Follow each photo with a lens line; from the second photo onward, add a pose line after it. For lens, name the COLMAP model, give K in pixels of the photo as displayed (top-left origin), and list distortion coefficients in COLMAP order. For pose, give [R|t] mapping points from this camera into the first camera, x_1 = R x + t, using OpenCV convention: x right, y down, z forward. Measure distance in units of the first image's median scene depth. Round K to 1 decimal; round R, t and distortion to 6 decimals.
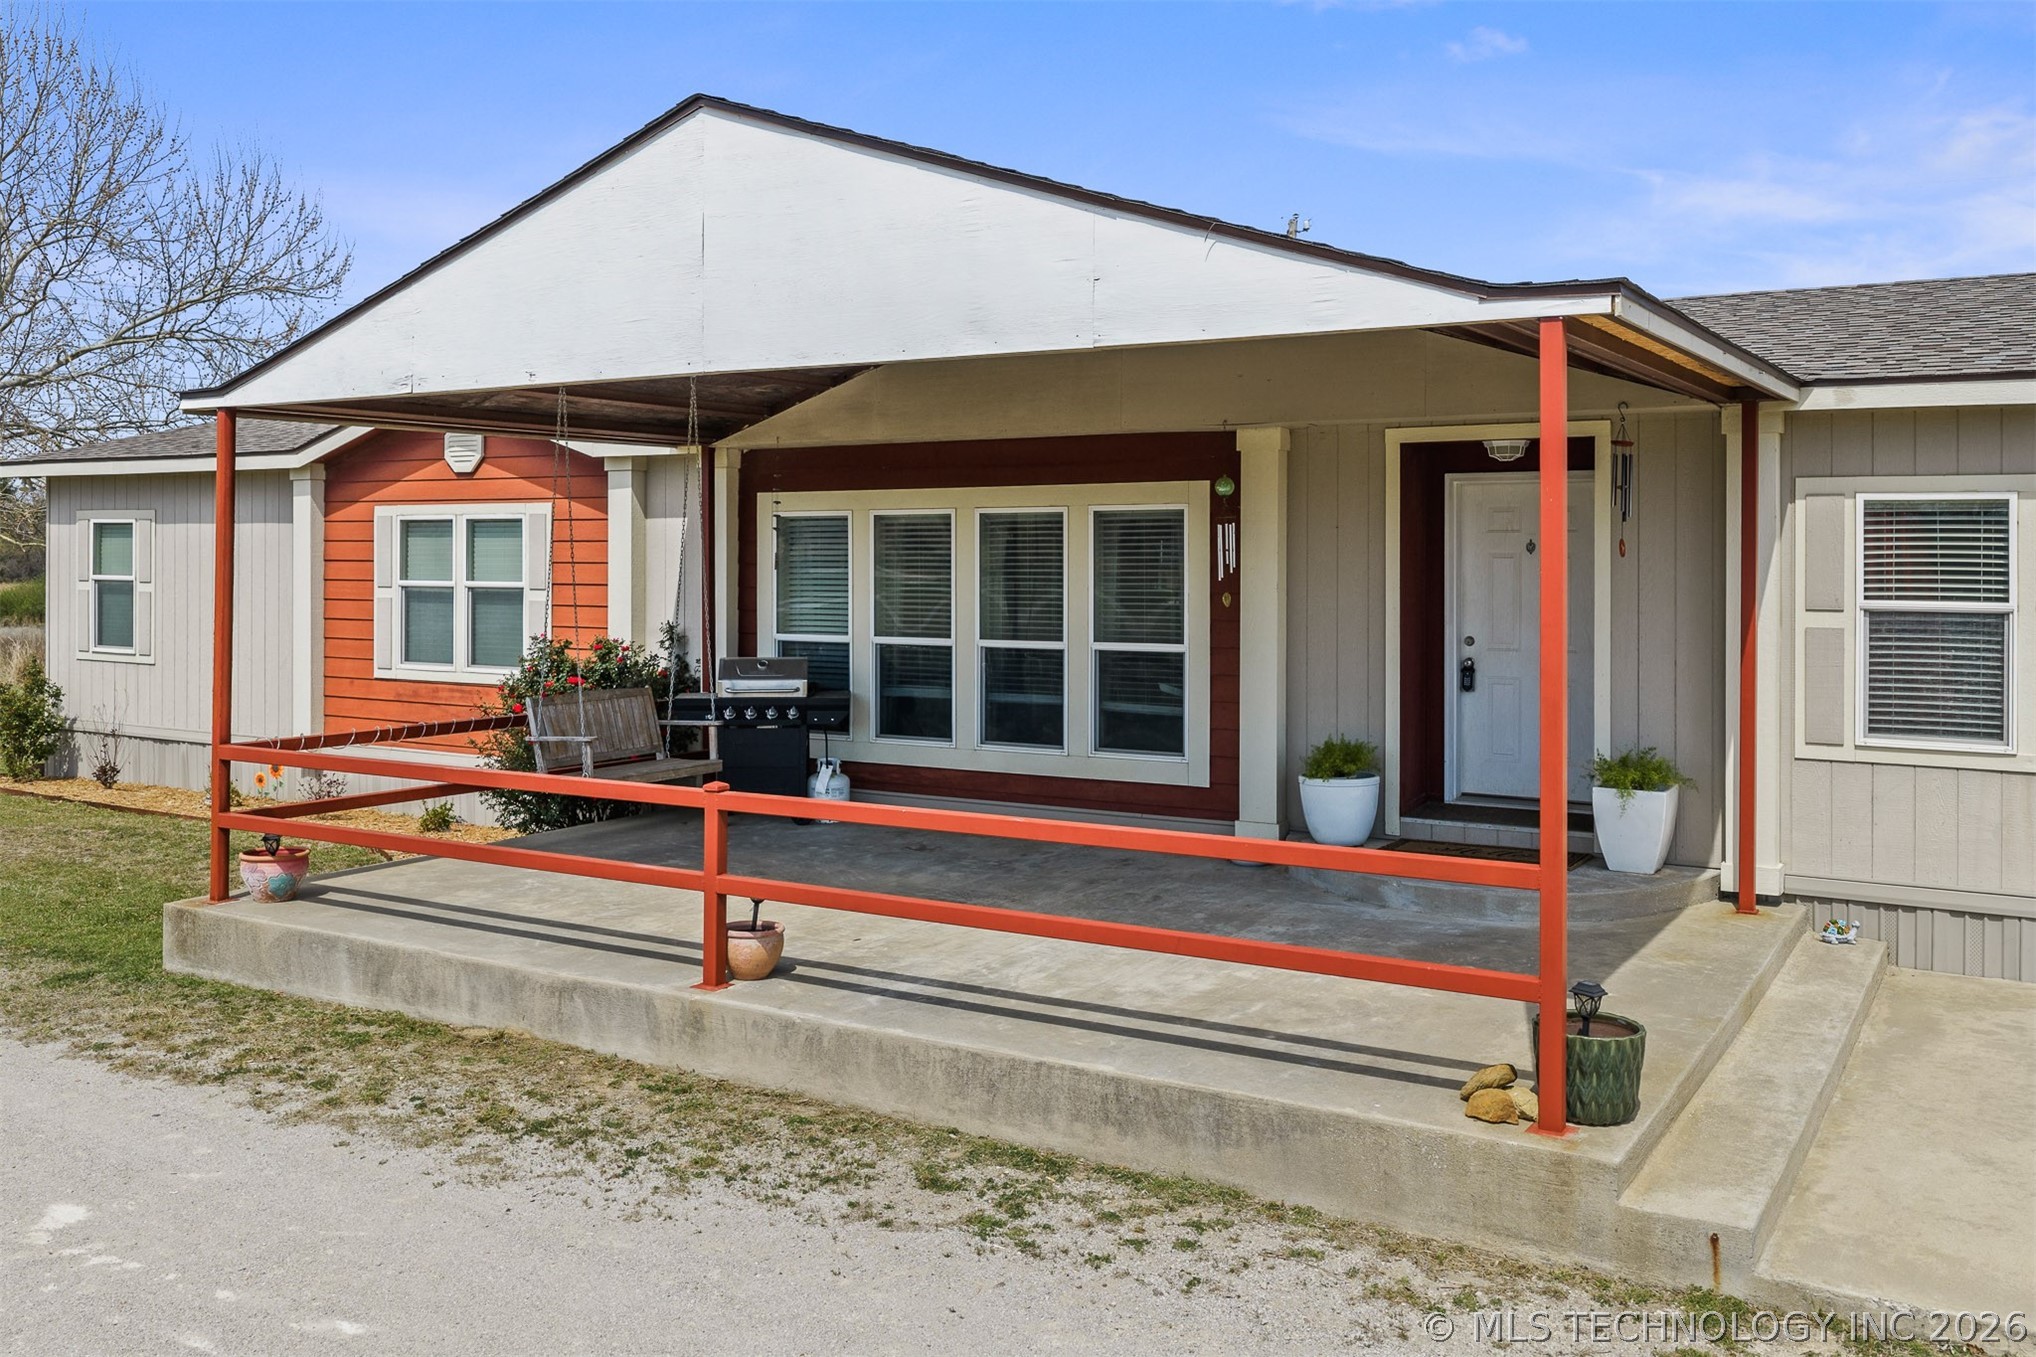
lens RADIAL K [[1724.1, 0, 1027.4], [0, 1724.1, 553.7], [0, 0, 1]] dist [-0.001267, -0.008869]
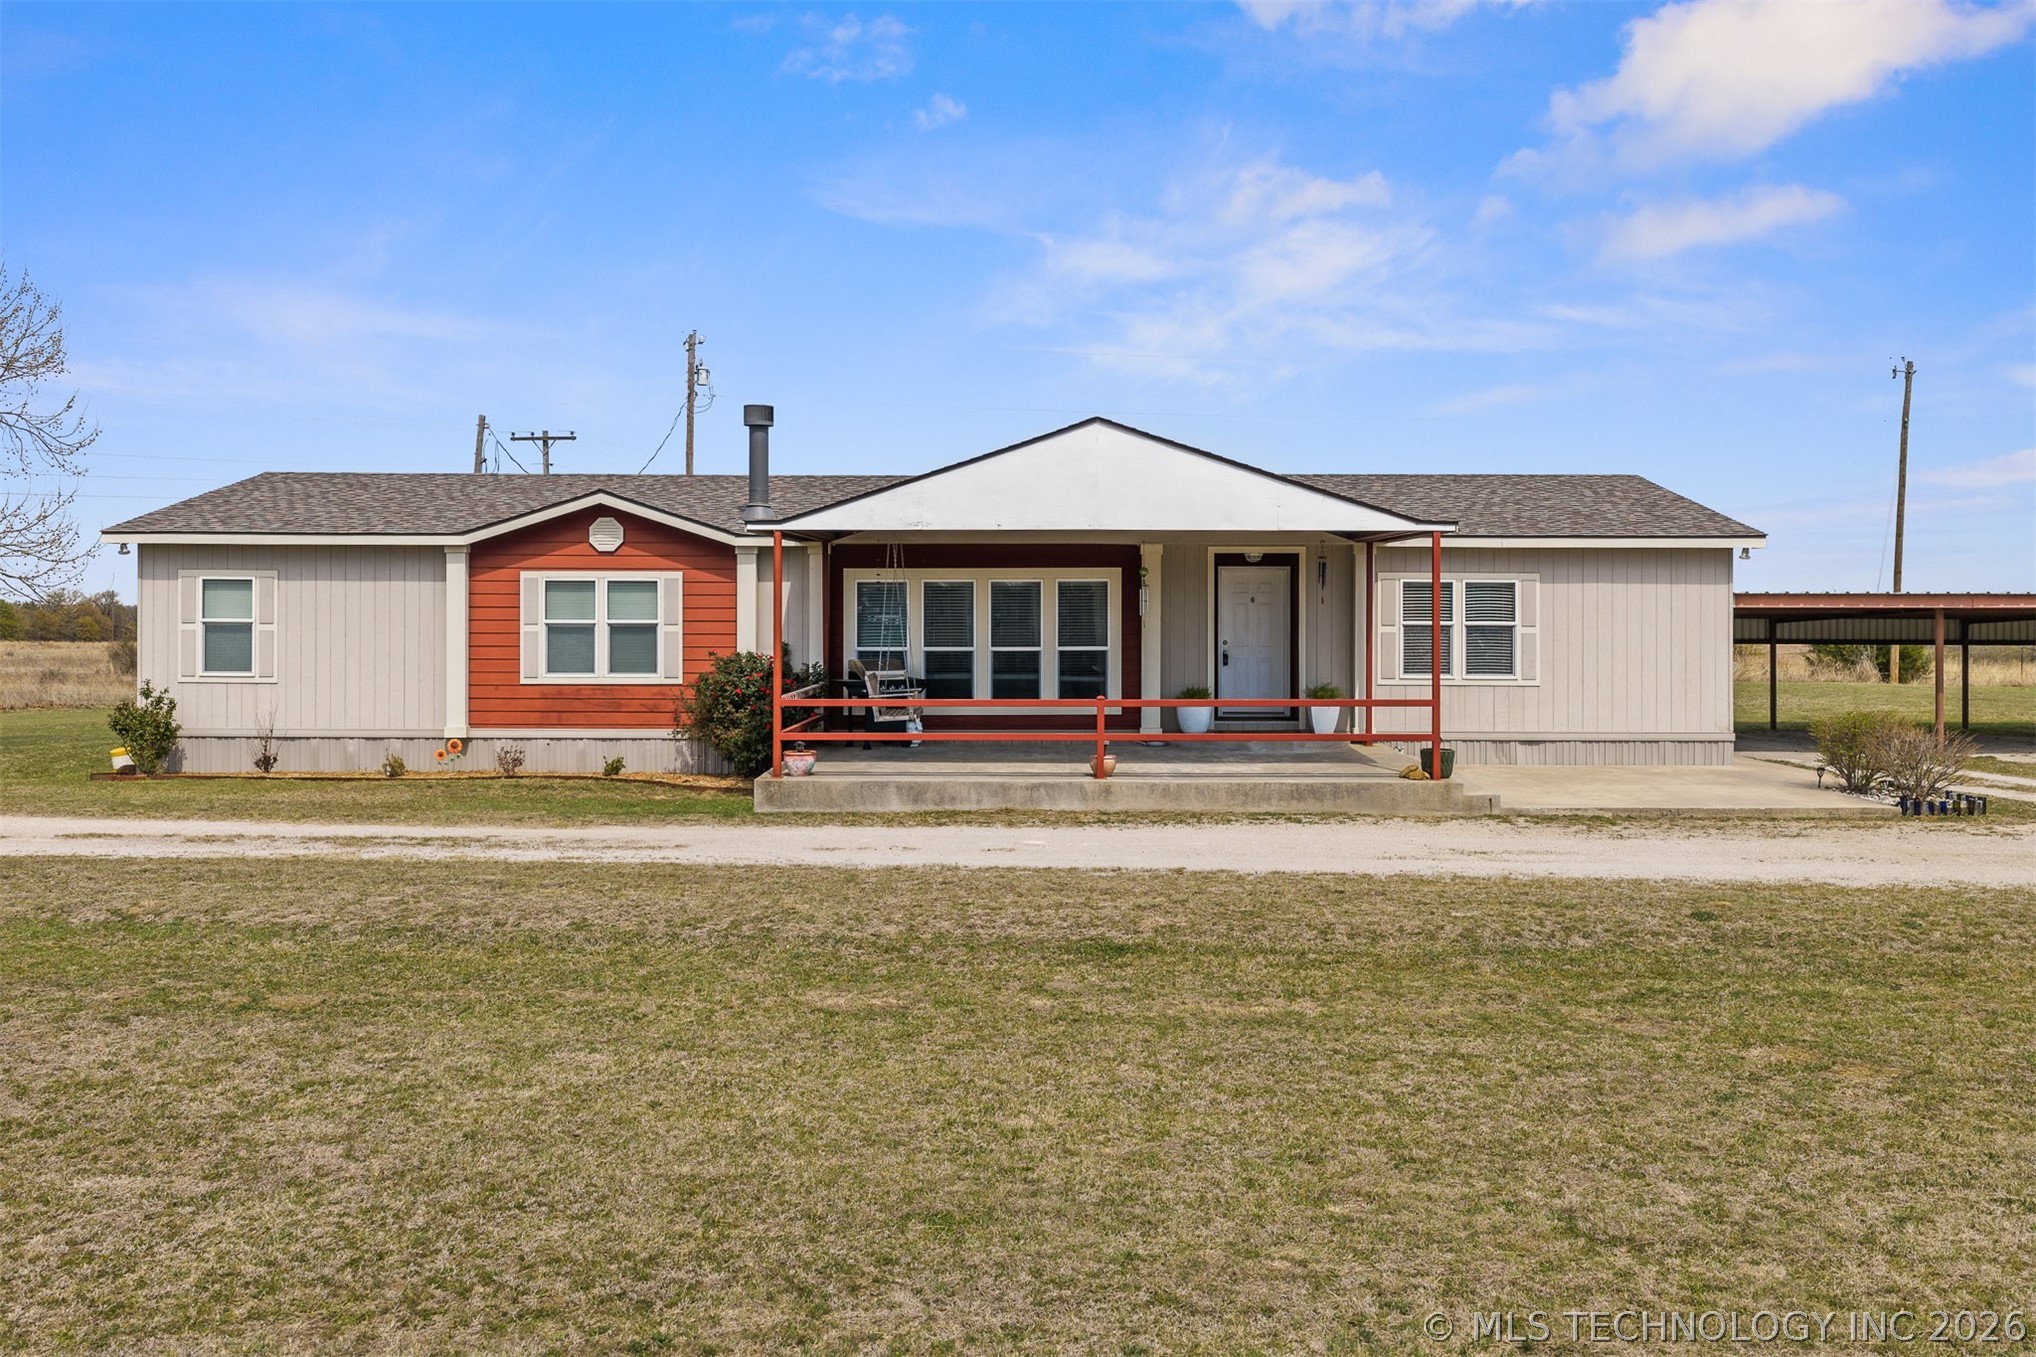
lens RADIAL K [[1705.6, 0, 1022.7], [0, 1705.6, 599.9], [0, 0, 1]] dist [0.007381, -0.011987]
pose [[0.856485, 0.001308, 0.516171, -0.910273], [-0.000418, 0.999998, -0.001840, 0.000347], [-0.516172, 0.001360, 0.856484, -0.609523]]
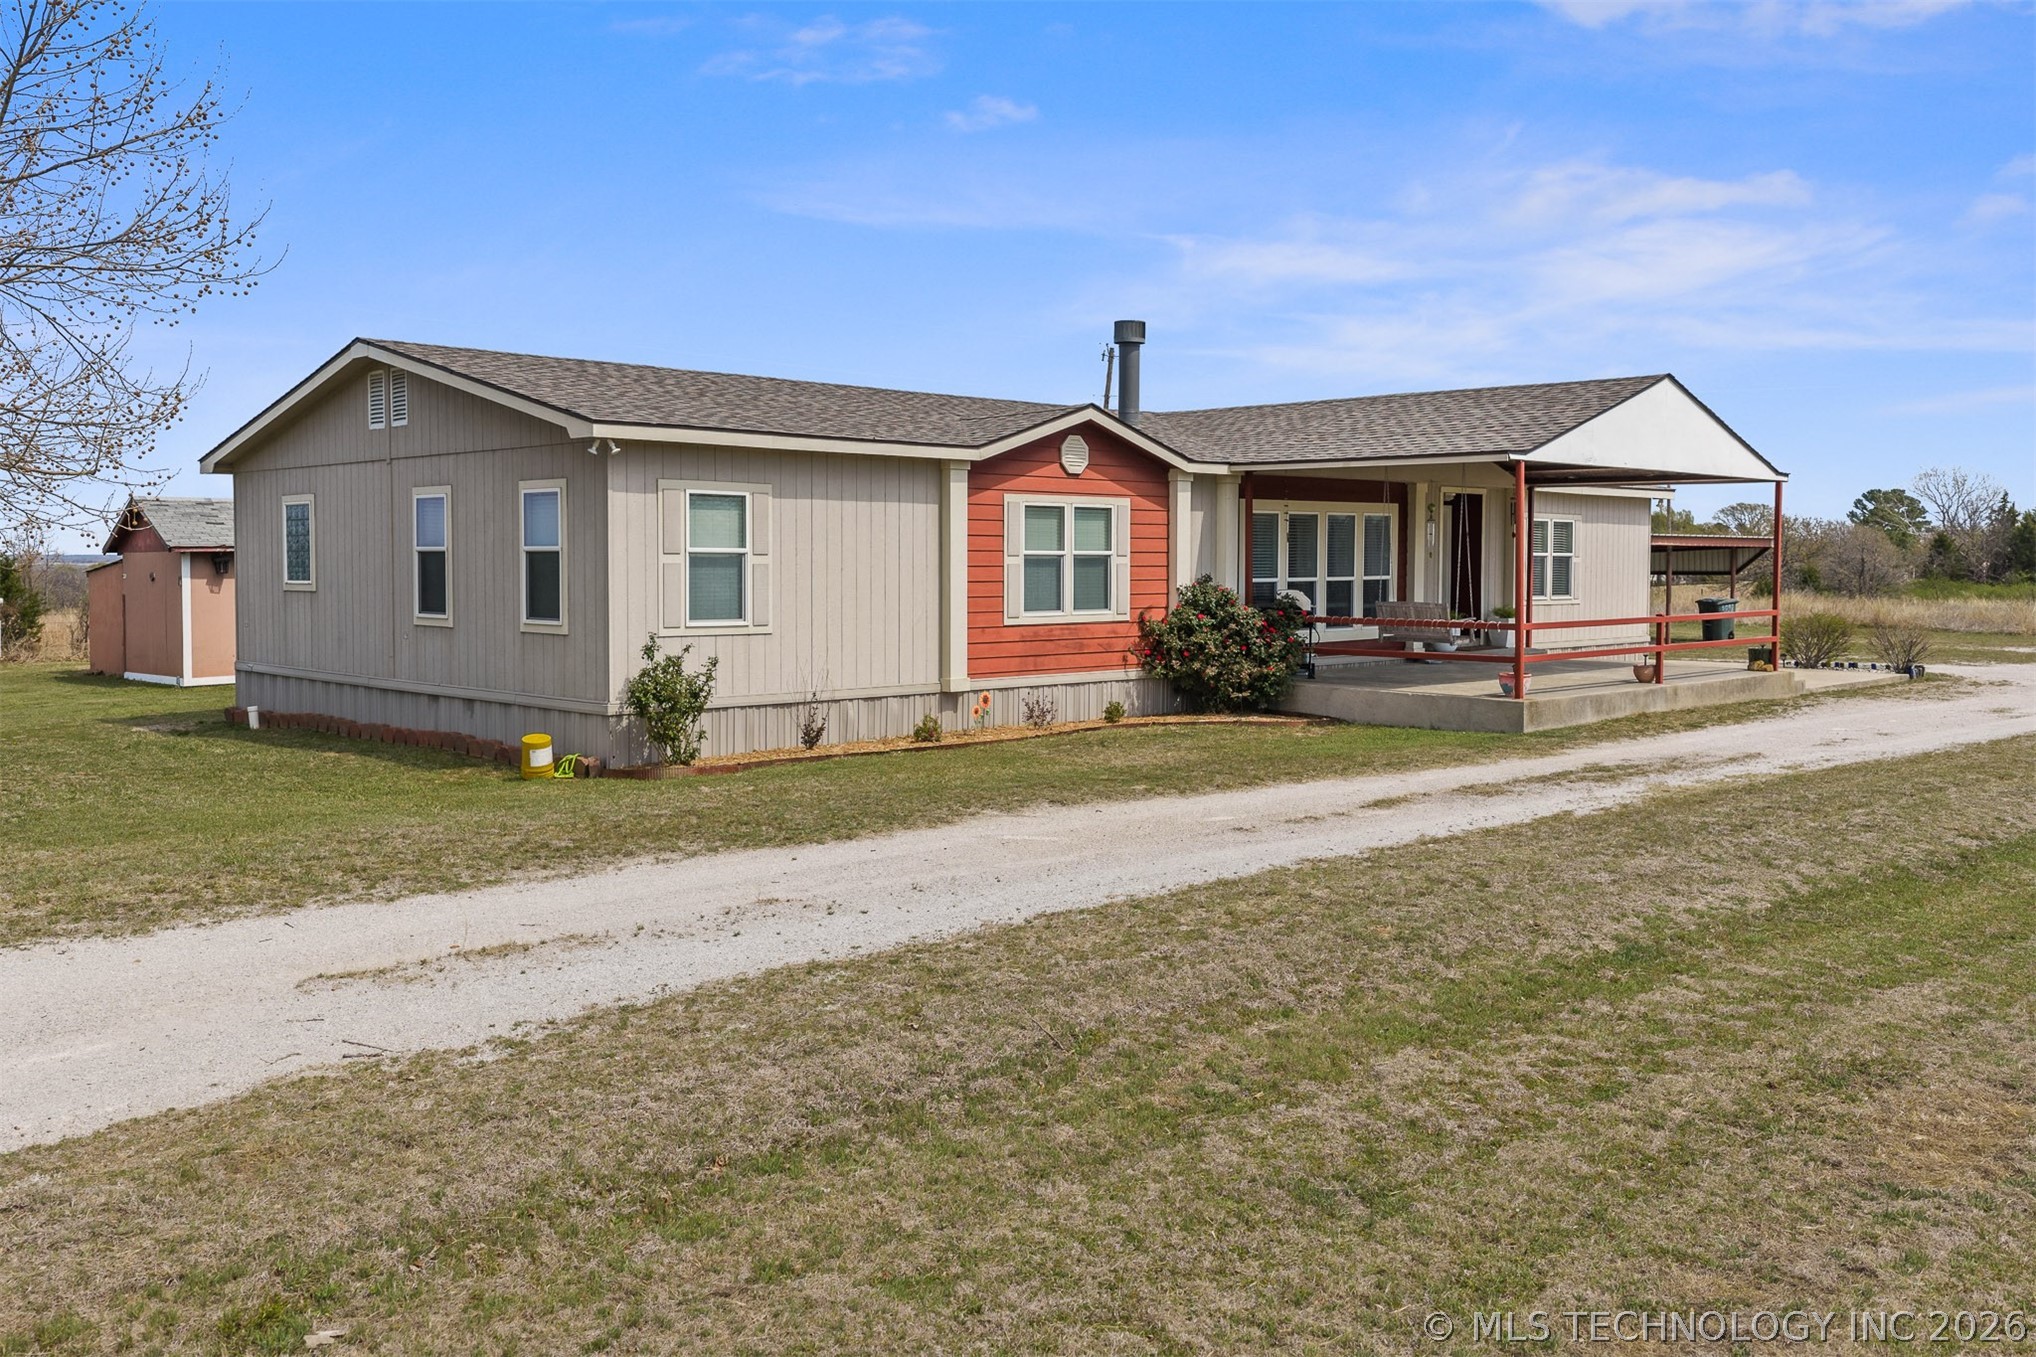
lens RADIAL K [[1681.9, 0, 1023.9], [0, 1681.9, 685.0], [0, 0, 1]] dist [0.016686, -0.025500]
pose [[0.254456, -0.074755, 0.964191, -1.886116], [-0.001516, 0.996976, 0.077697, 0.020887], [-0.967083, -0.021232, 0.253573, 0.773460]]
